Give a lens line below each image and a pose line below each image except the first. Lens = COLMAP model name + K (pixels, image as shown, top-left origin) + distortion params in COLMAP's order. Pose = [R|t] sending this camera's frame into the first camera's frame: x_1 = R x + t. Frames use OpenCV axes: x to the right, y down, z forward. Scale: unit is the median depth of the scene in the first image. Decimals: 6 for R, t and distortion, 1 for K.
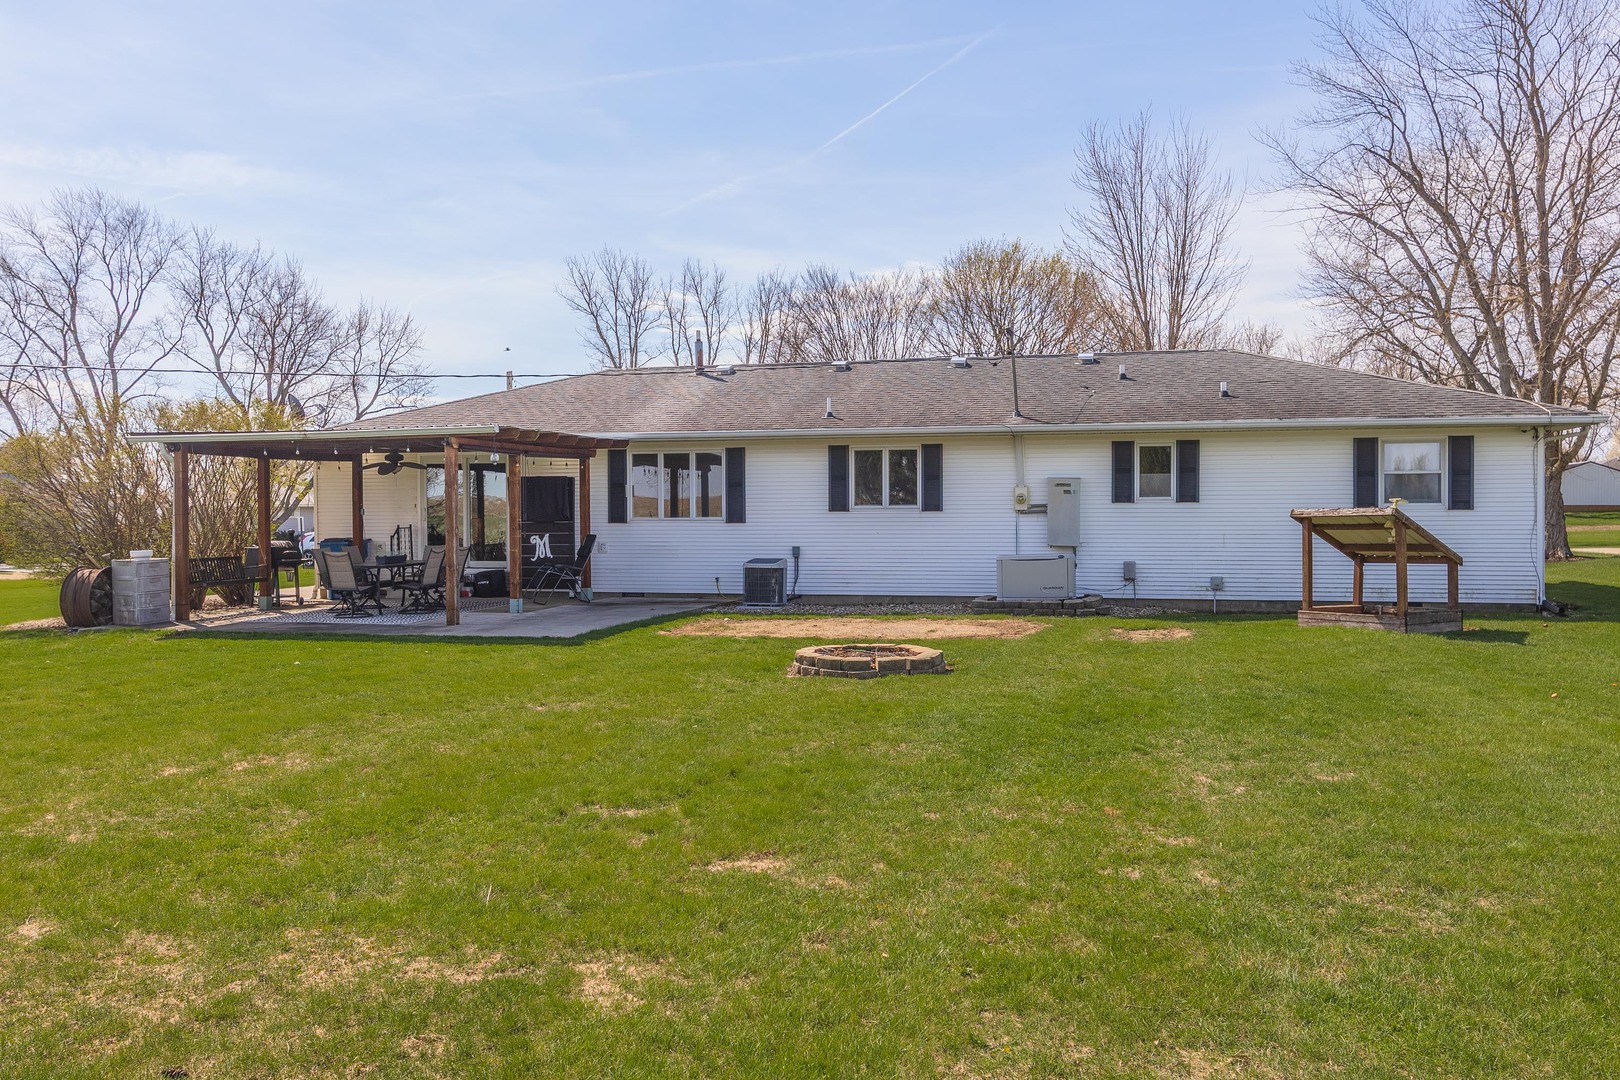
lens RADIAL K [[1285.0, 0, 812.7], [0, 1285.0, 523.4], [0, 0, 1]] dist [-0.017459, -0.008621]
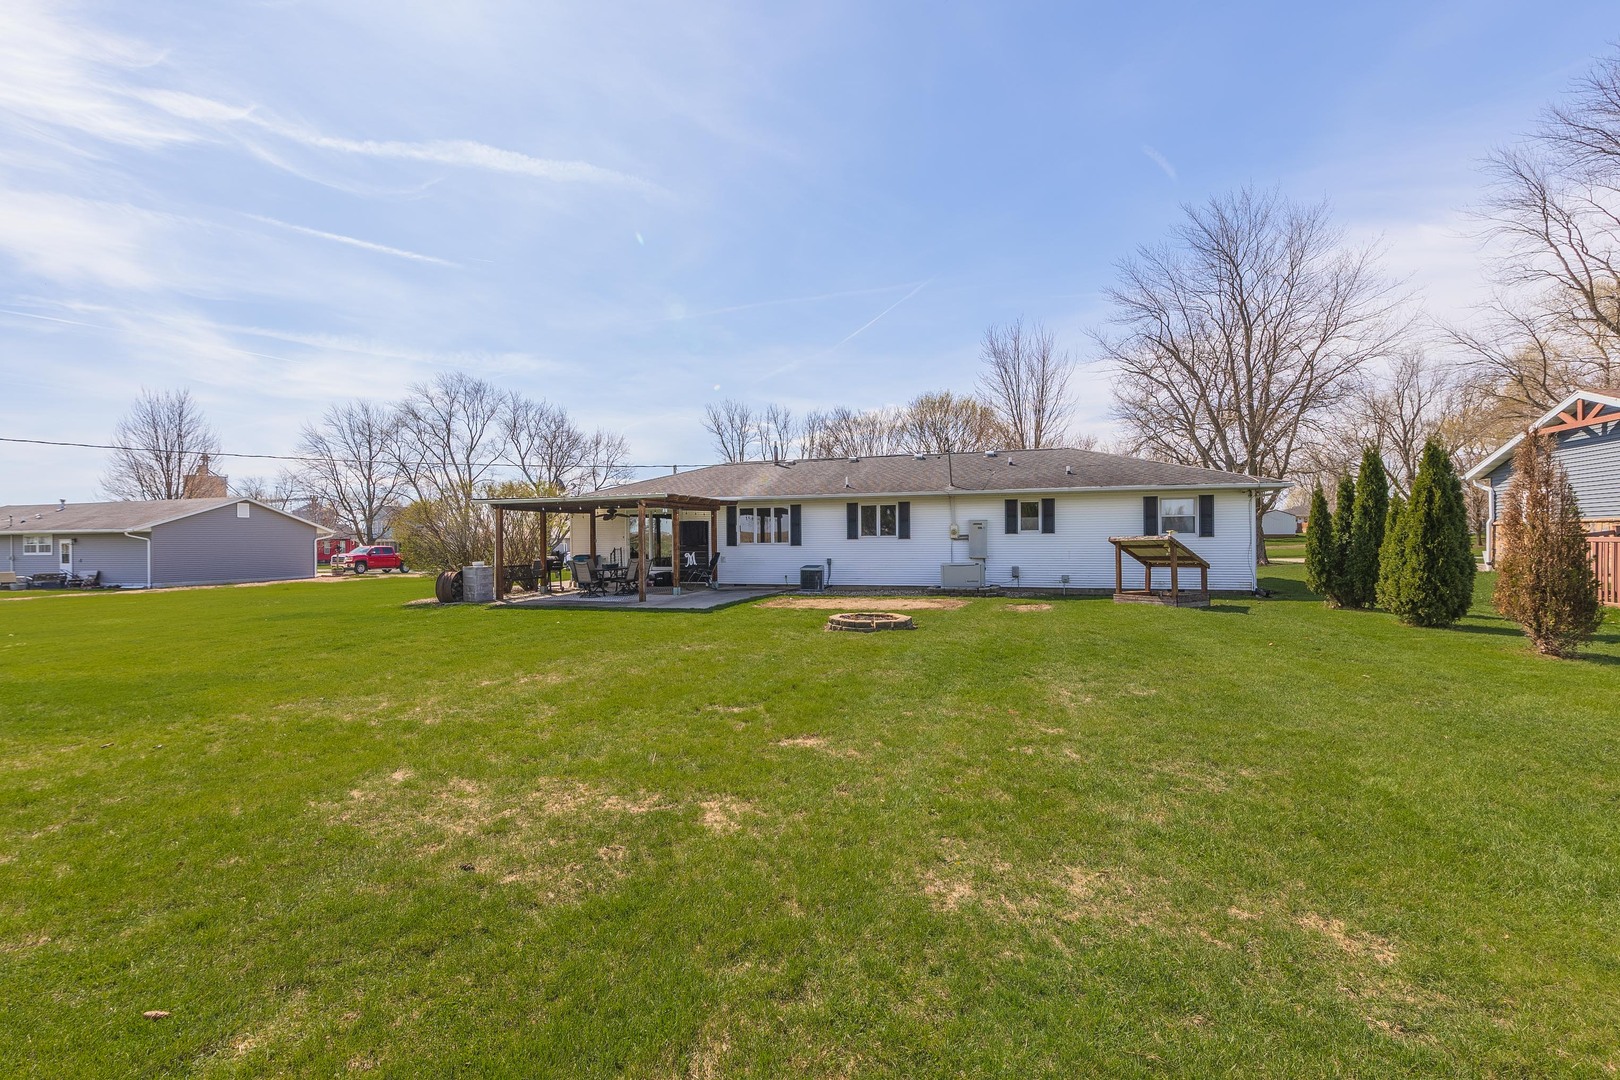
lens RADIAL K [[690.4, 0, 799.1], [0, 690.4, 543.4], [0, 0, 1]] dist [-0.010734, 0.000012]
pose [[0.998420, -0.003715, -0.056076, -0.000341], [0.003492, 0.999986, -0.004068, 0.000300], [0.056091, 0.003866, 0.998418, 0.022478]]
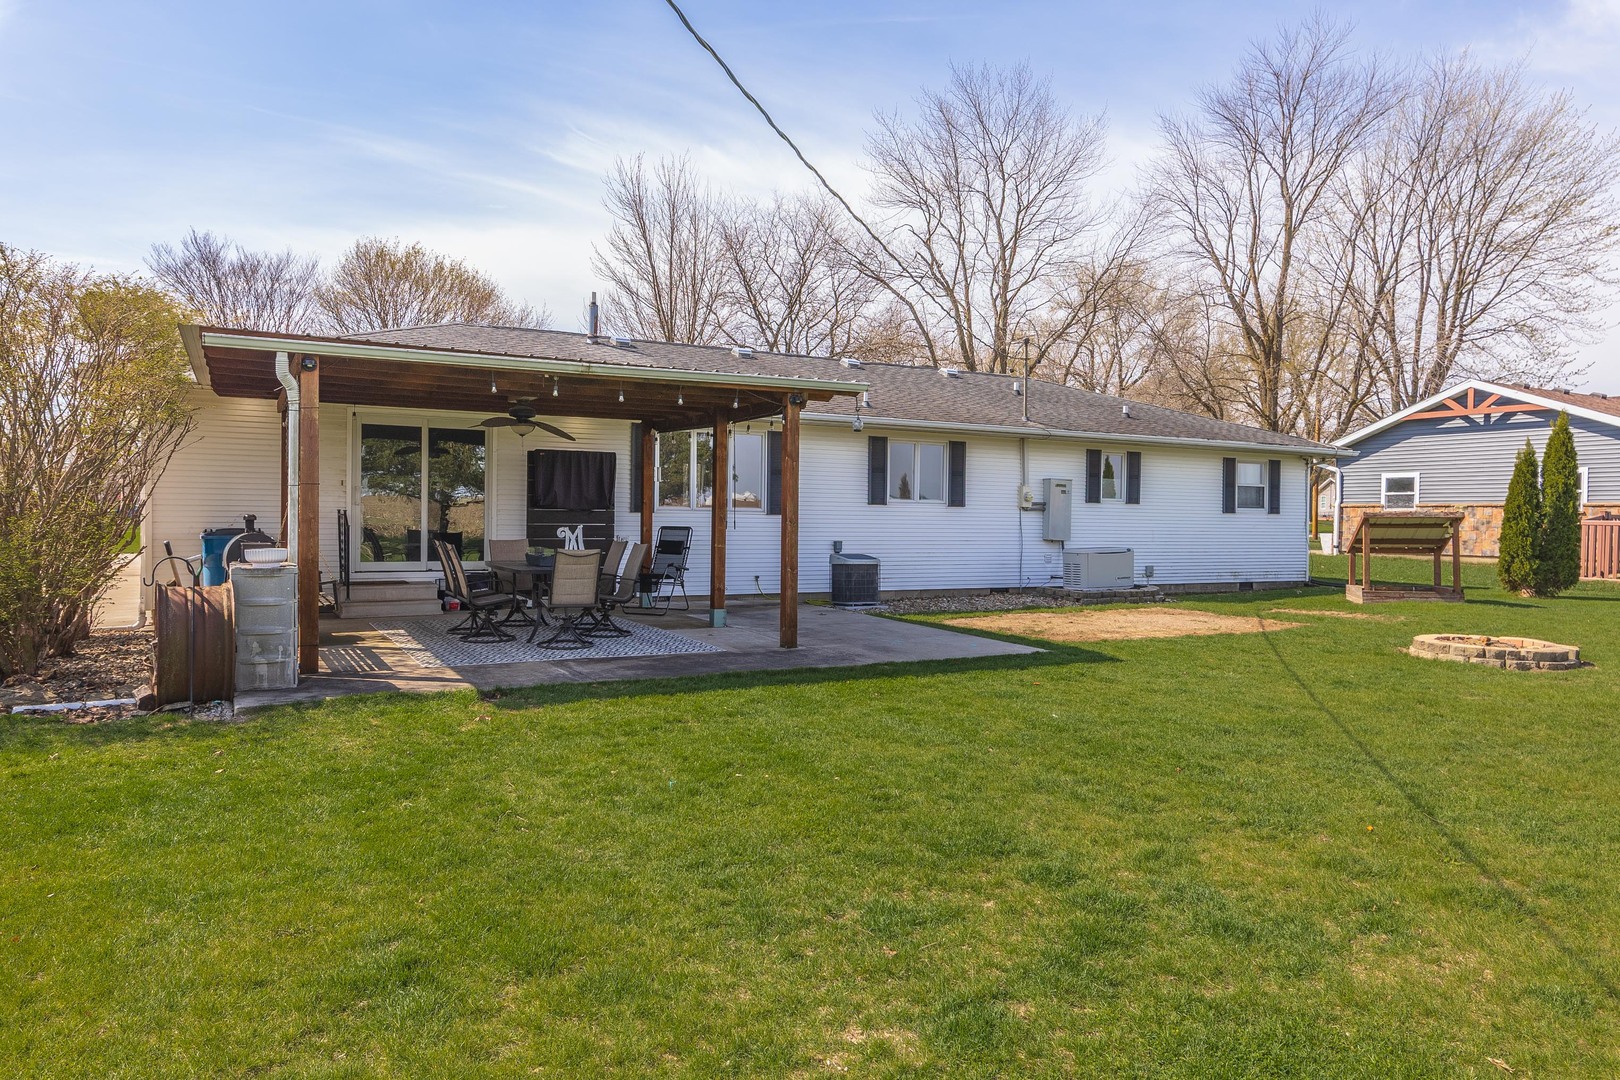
lens RADIAL K [[1070.0, 0, 811.7], [0, 1070.0, 536.2], [0, 0, 1]] dist [-0.000259, -0.000410]
pose [[0.733788, 0.003047, 0.679371, -0.607457], [-0.012008, 0.999892, 0.008486, 0.008822], [-0.679272, -0.014385, 0.733746, 0.473026]]
